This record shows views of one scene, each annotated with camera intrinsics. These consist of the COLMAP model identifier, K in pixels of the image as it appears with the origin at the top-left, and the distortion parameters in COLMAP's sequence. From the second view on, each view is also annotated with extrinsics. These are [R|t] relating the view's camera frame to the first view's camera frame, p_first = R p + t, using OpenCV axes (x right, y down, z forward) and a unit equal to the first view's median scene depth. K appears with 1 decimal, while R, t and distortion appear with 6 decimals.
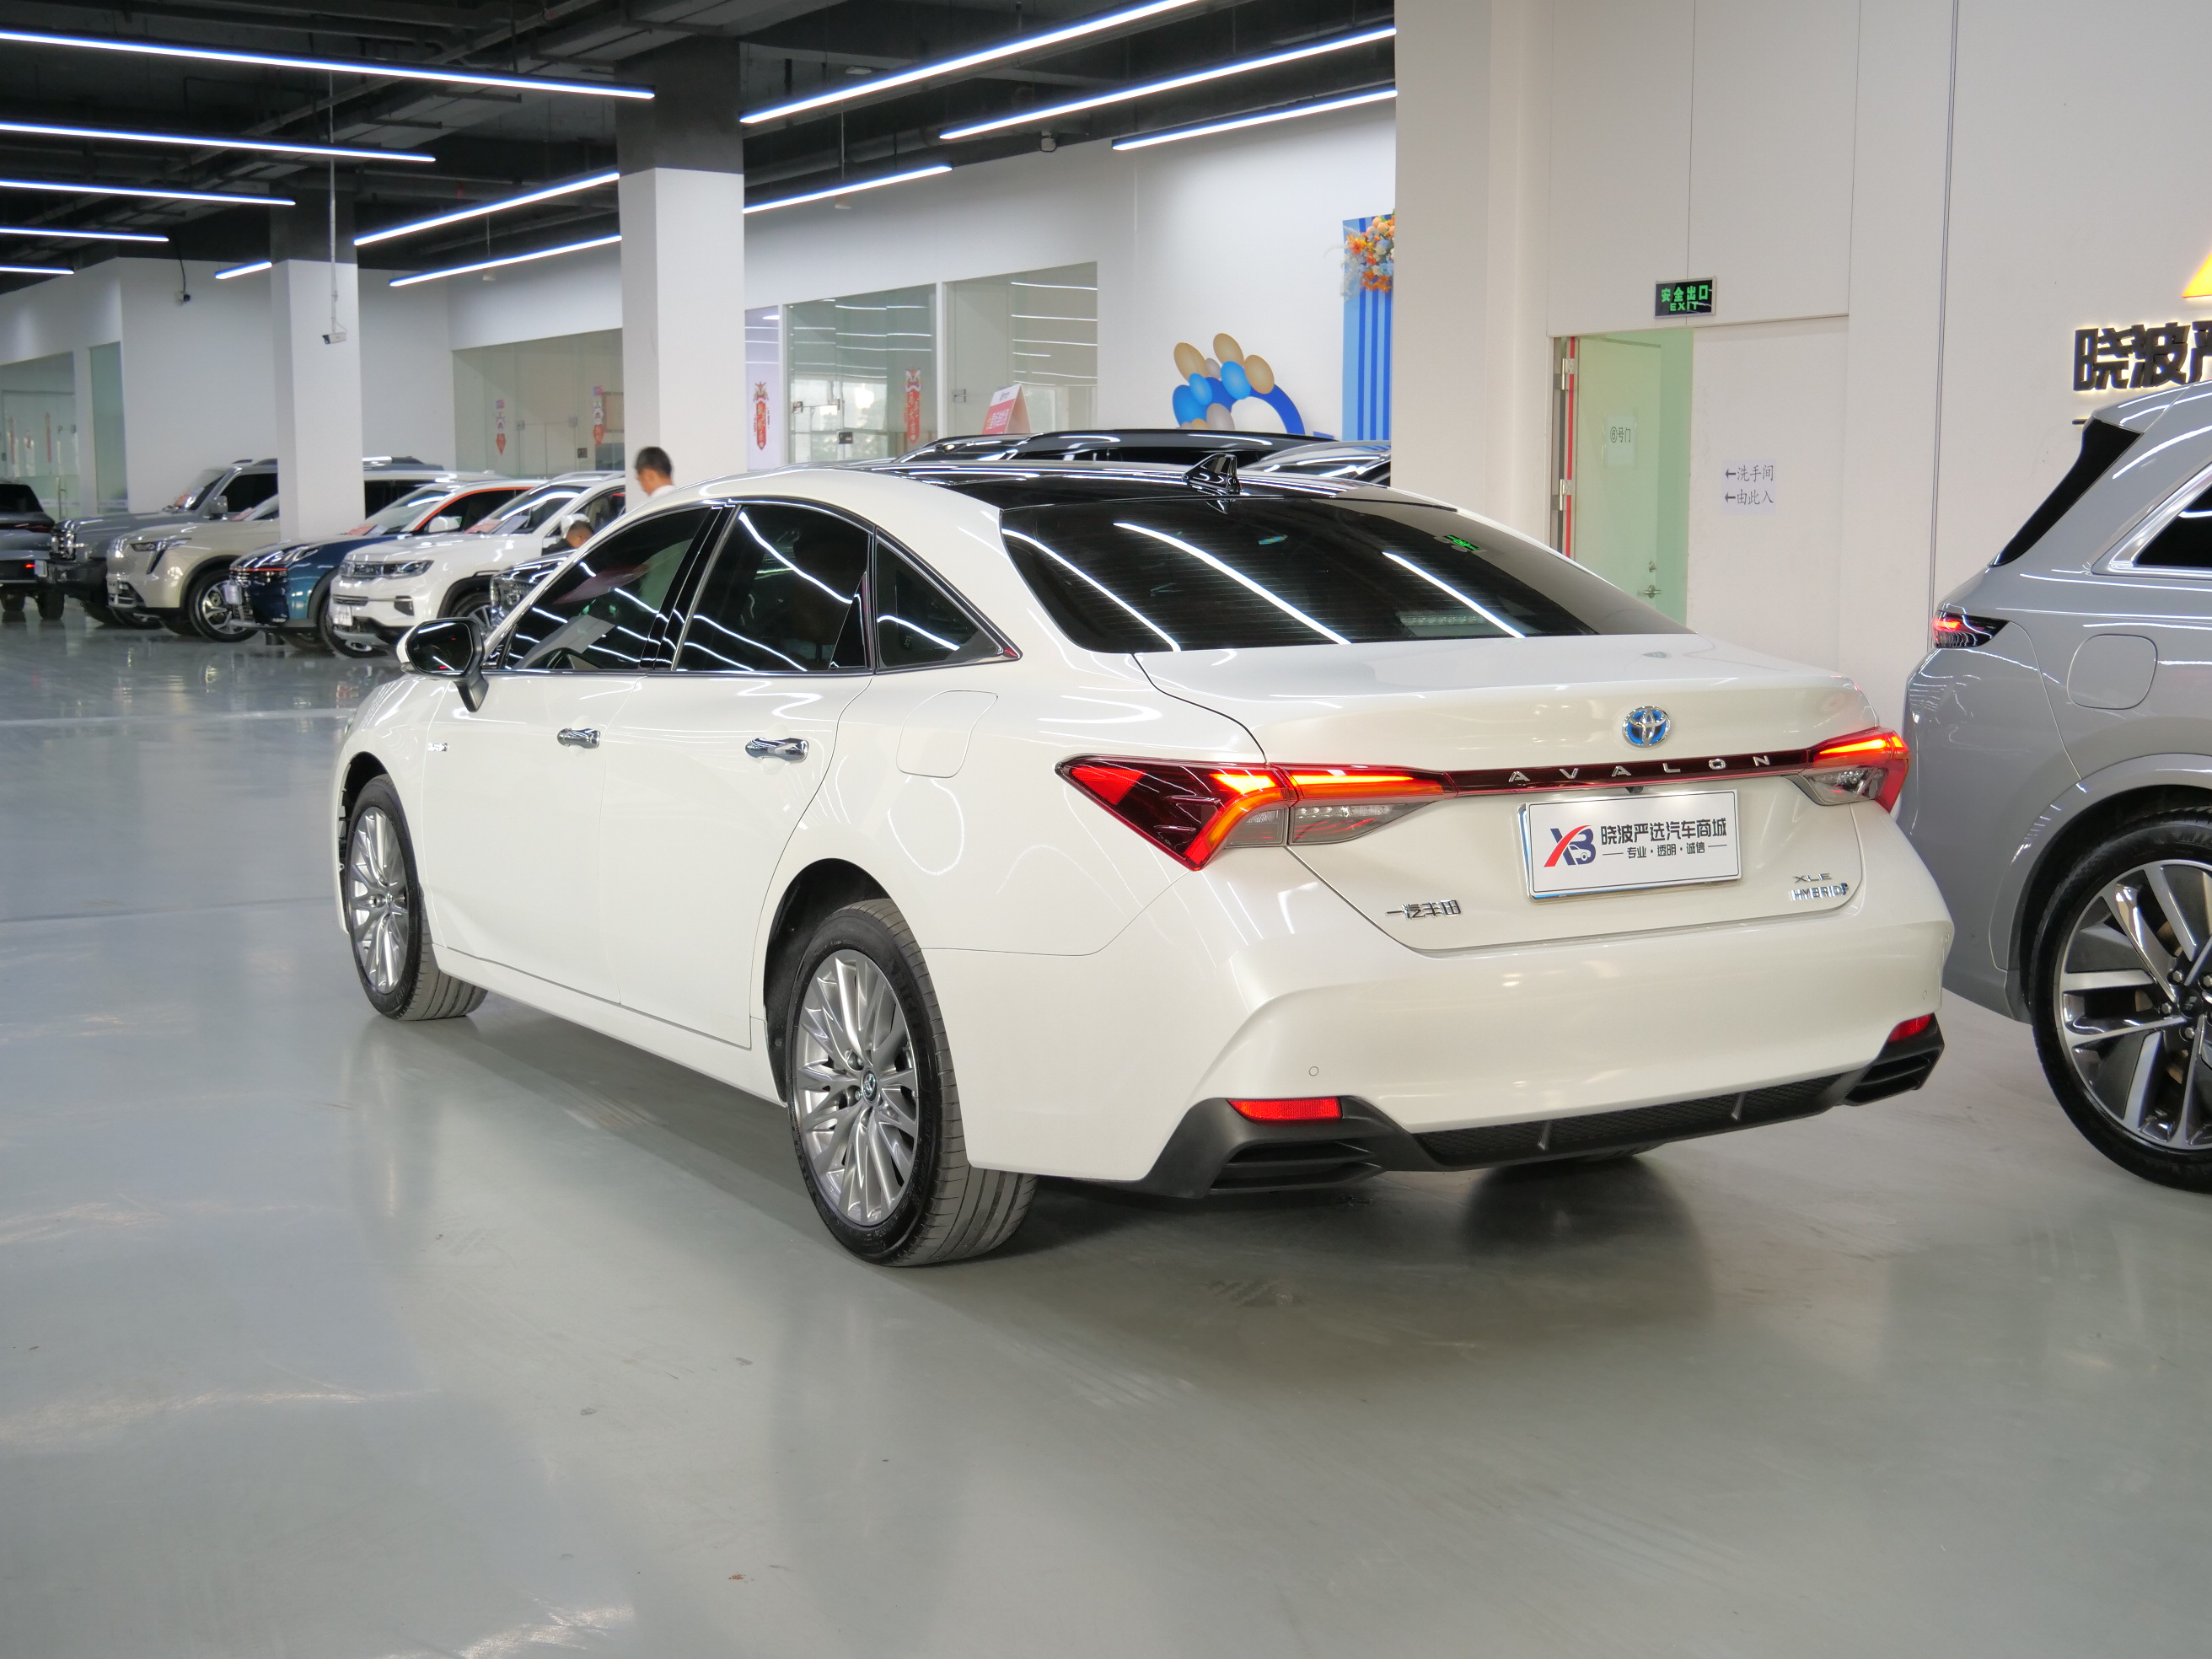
lens RADIAL K [[2836.1, 0, 1106.0], [0, 2836.1, 829.5], [0, 0, 1]] dist [0.030558, 0.069233]
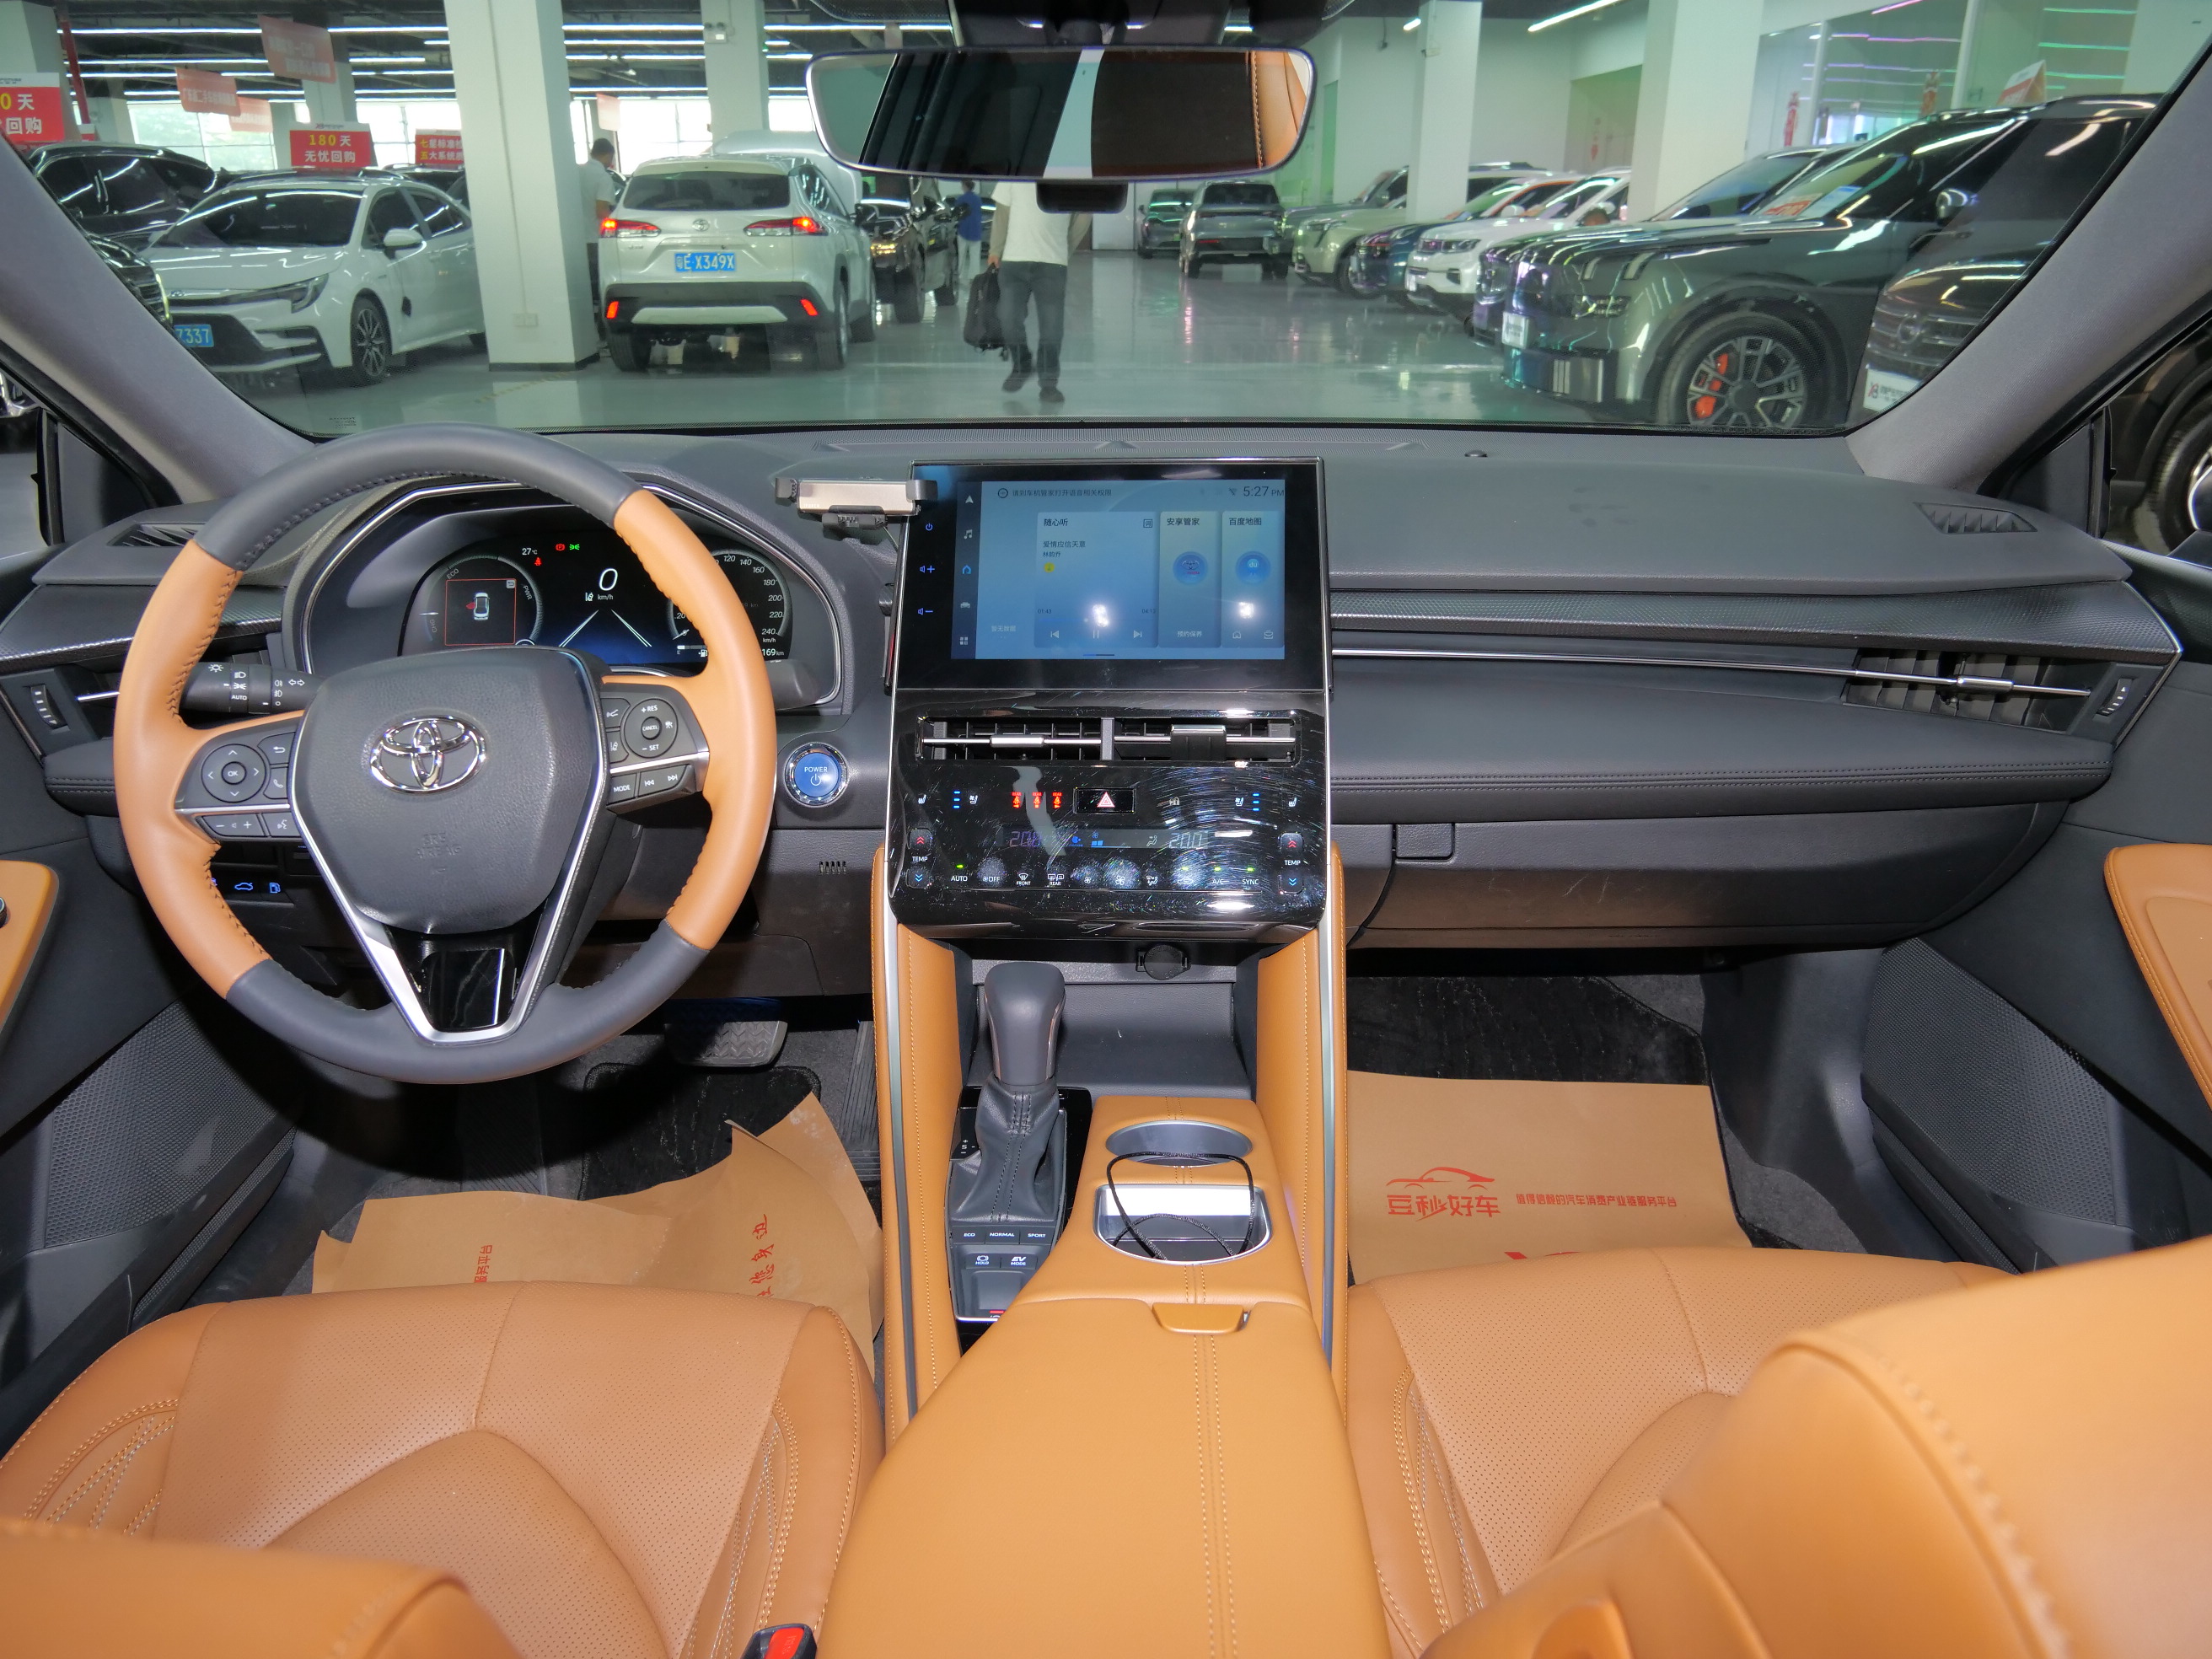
lens RADIAL K [[1563.6, 0, 1106.0], [0, 1563.6, 829.5], [0, 0, 1]] dist [-0.056356, 0.021667]
pose [[0.861834, 0.189656, -0.470396, -0.009630], [-0.058282, 0.958344, 0.279608, -0.026371], [0.503830, -0.213560, 0.836987, 0.290888]]
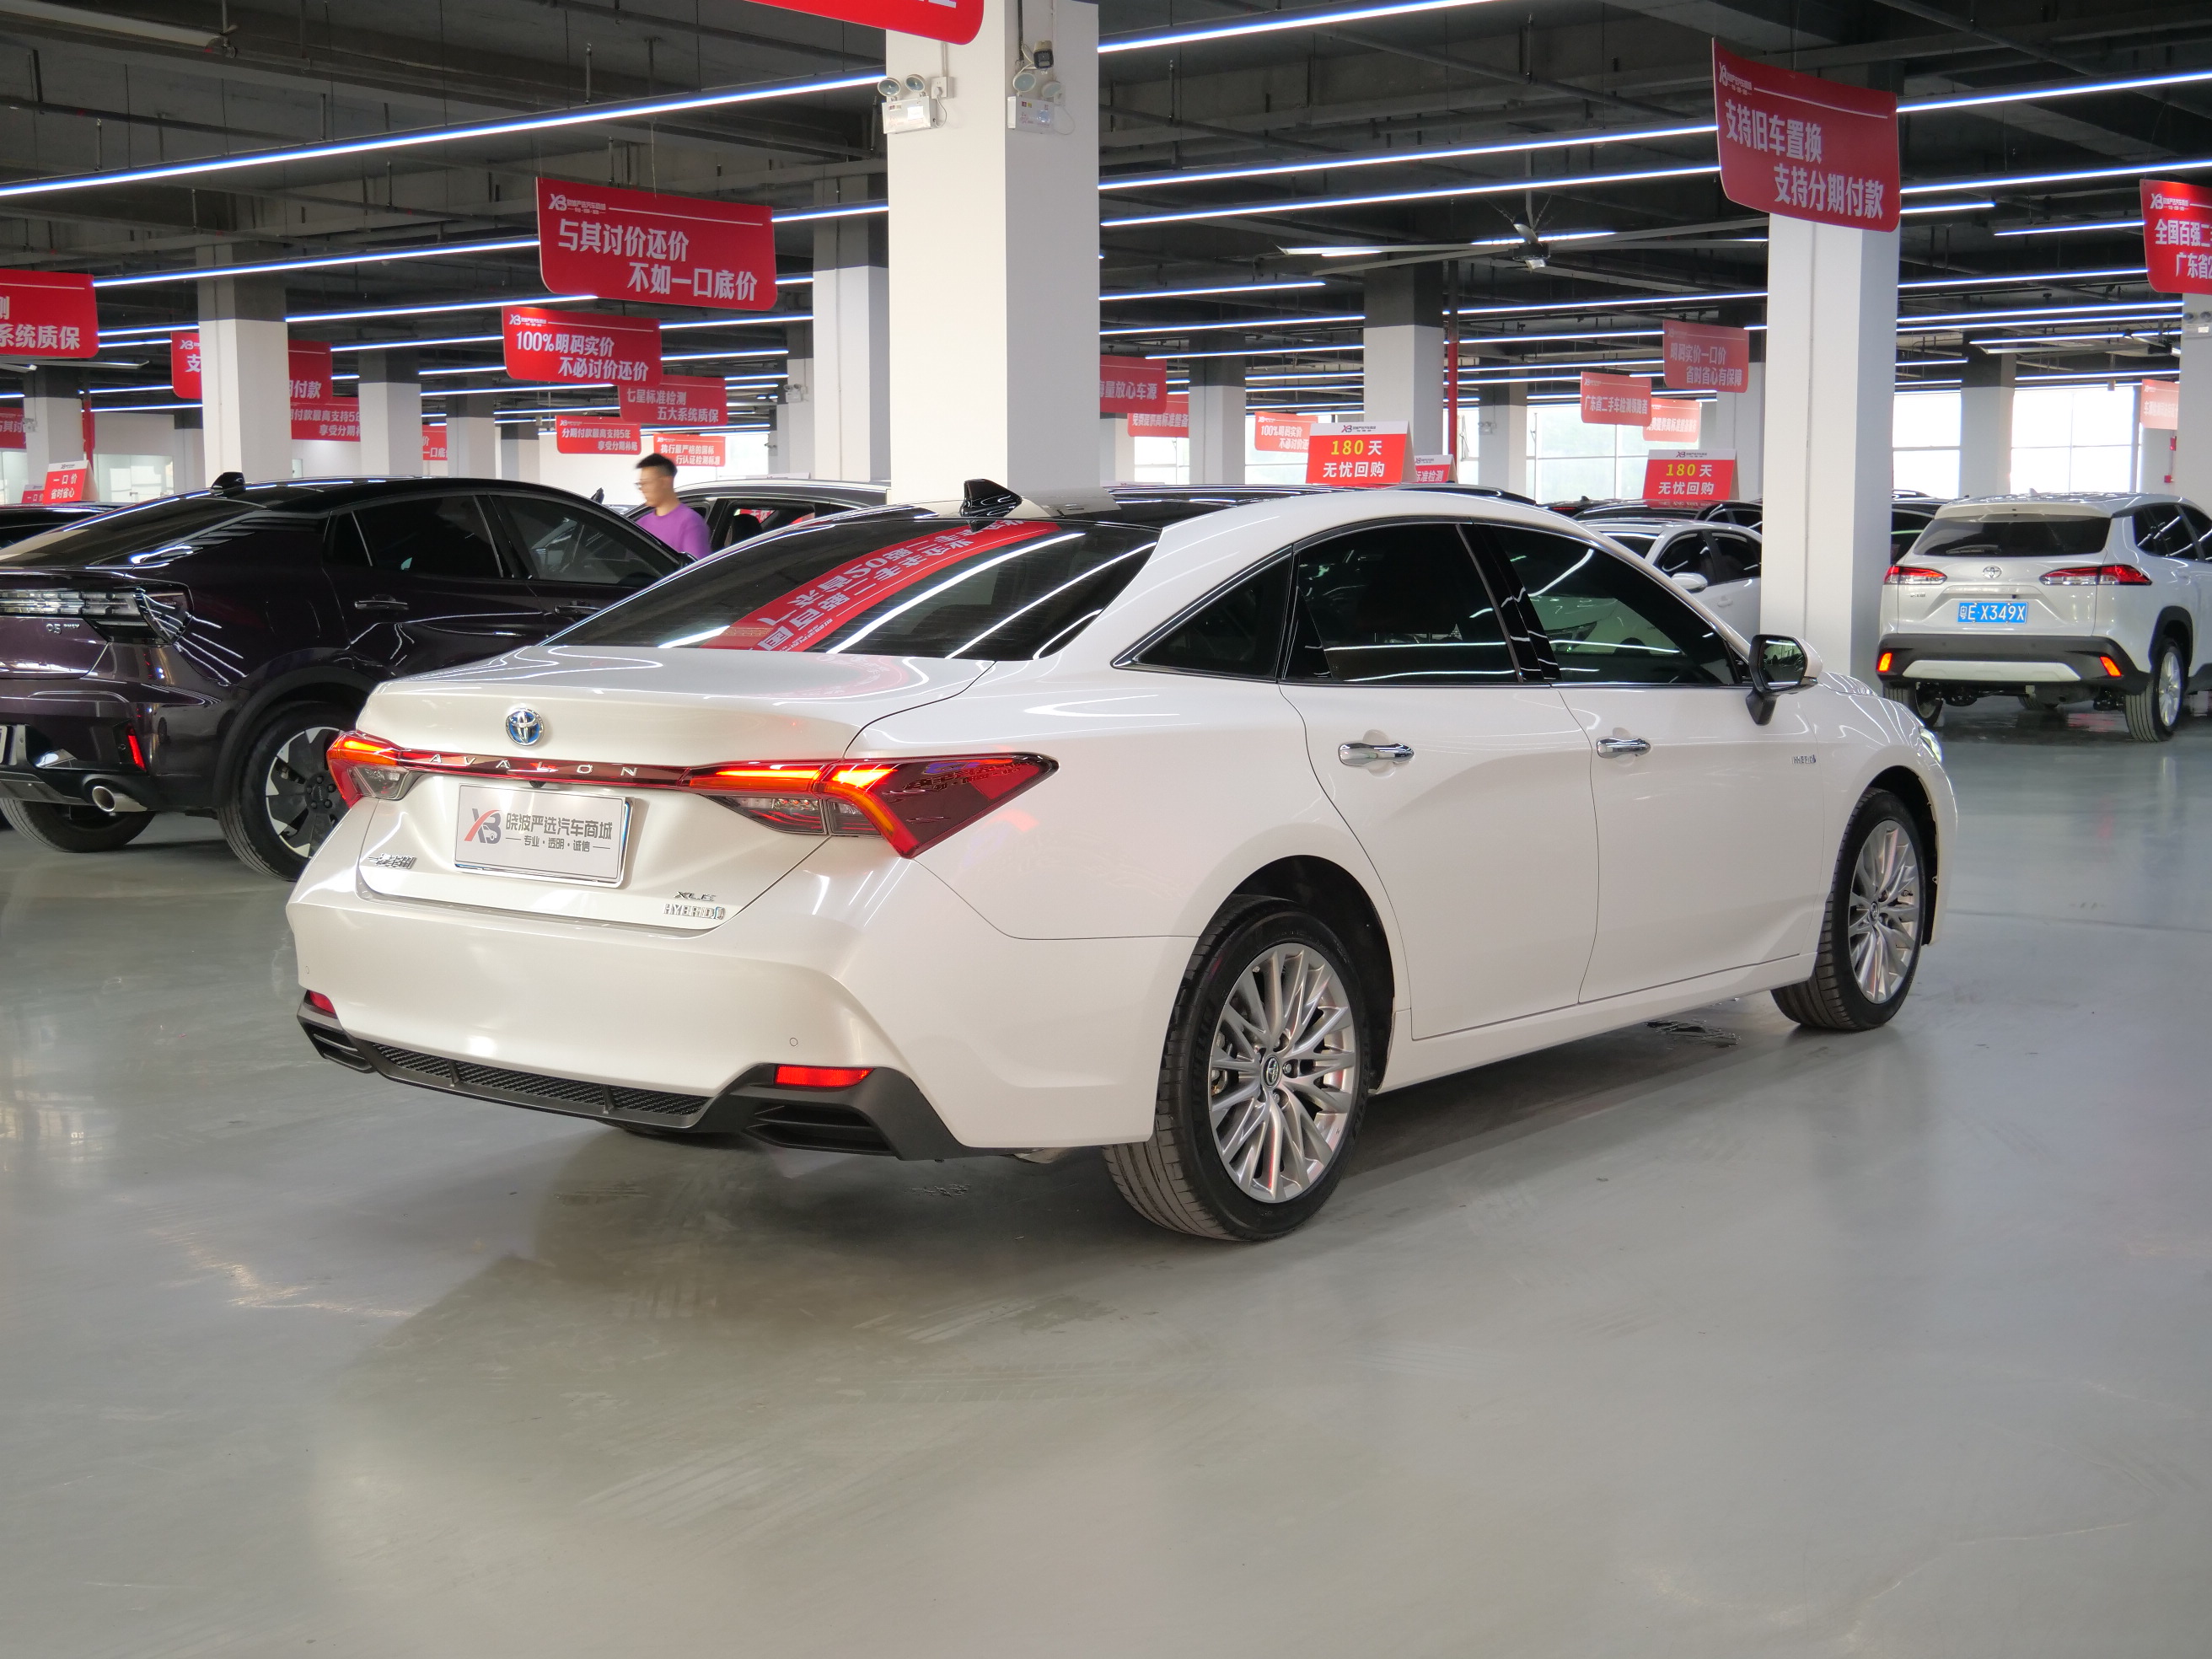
lens RADIAL K [[2836.1, 0, 1106.0], [0, 2836.1, 829.5], [0, 0, 1]] dist [0.030558, 0.069233]
pose [[0.341160, 0.092665, -0.935427, 0.274015], [-0.100825, 0.992996, 0.061596, -0.018355], [0.934582, 0.073300, 0.348114, 0.175278]]
